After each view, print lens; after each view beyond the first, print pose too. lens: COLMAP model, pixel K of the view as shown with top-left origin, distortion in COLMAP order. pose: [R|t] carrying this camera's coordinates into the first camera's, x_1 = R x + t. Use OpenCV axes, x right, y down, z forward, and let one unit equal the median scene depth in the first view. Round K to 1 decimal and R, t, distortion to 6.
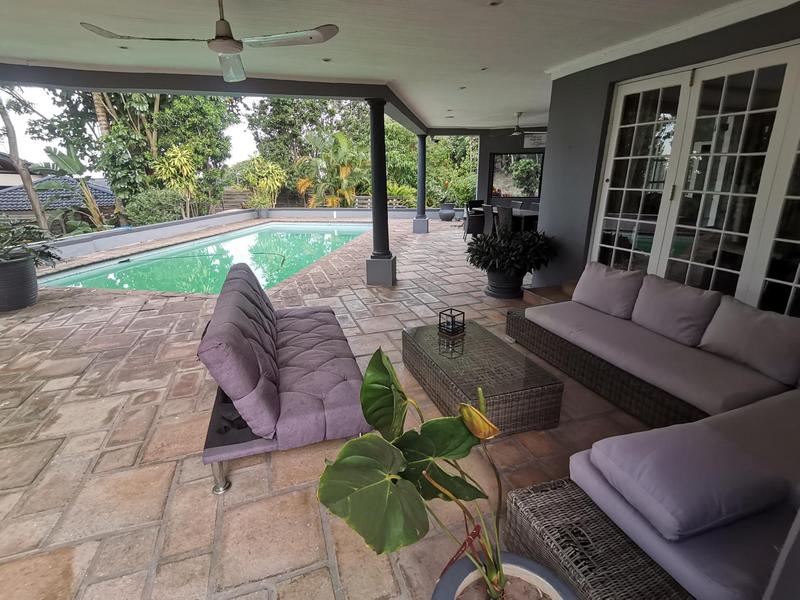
lens RADIAL K [[398.5, 0, 397.7], [0, 398.5, 296.9], [0, 0, 1]] dist [0.048436, -0.023123]
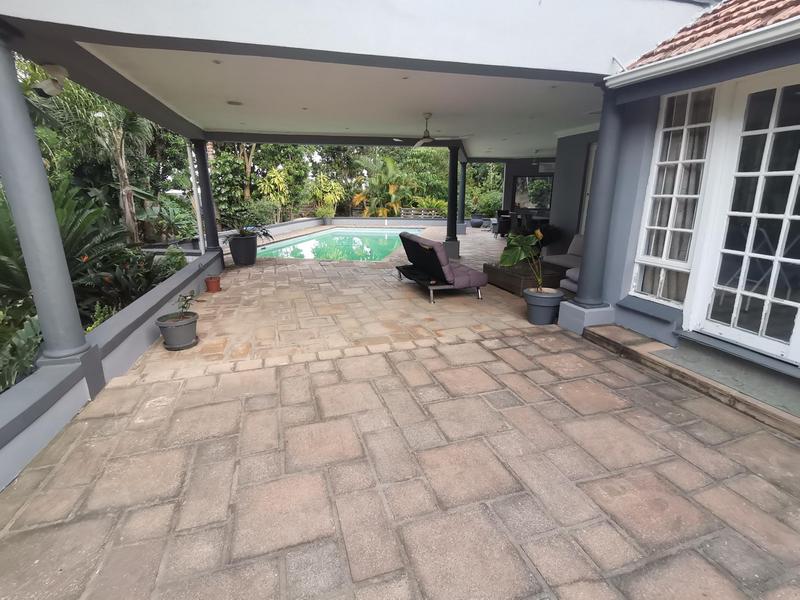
lens RADIAL K [[400.1, 0, 398.4], [0, 400.1, 294.5], [0, 0, 1]] dist [0.051375, -0.044271]
pose [[0.999600, 0.016927, -0.022646, -0.085498], [-0.017926, 0.998842, -0.044650, 0.076176], [0.021864, 0.045038, 0.998746, -0.247621]]
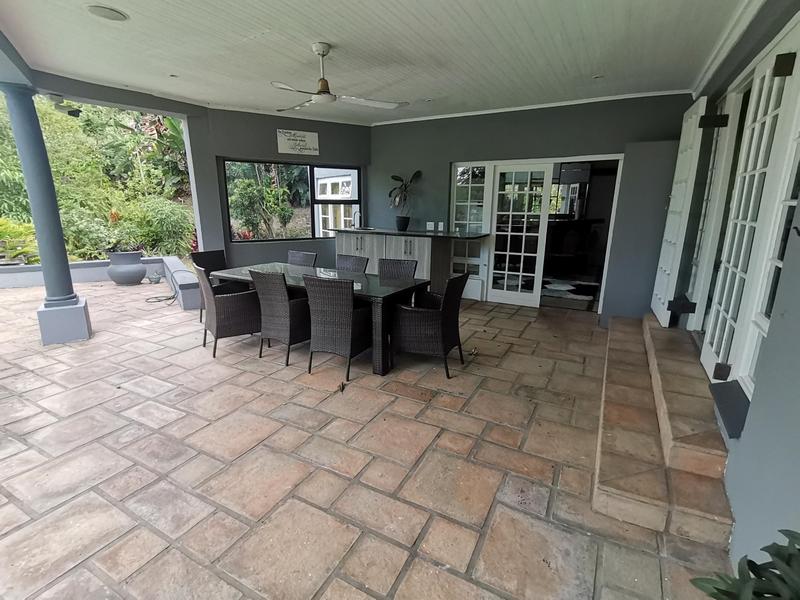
lens RADIAL K [[398.5, 0, 397.7], [0, 398.5, 296.9], [0, 0, 1]] dist [0.048436, -0.023123]
pose [[0.736429, -0.143168, 0.661193, 0.028463], [0.184995, 0.982716, 0.006742, -0.106880], [-0.650730, 0.117352, 0.750186, 0.359777]]
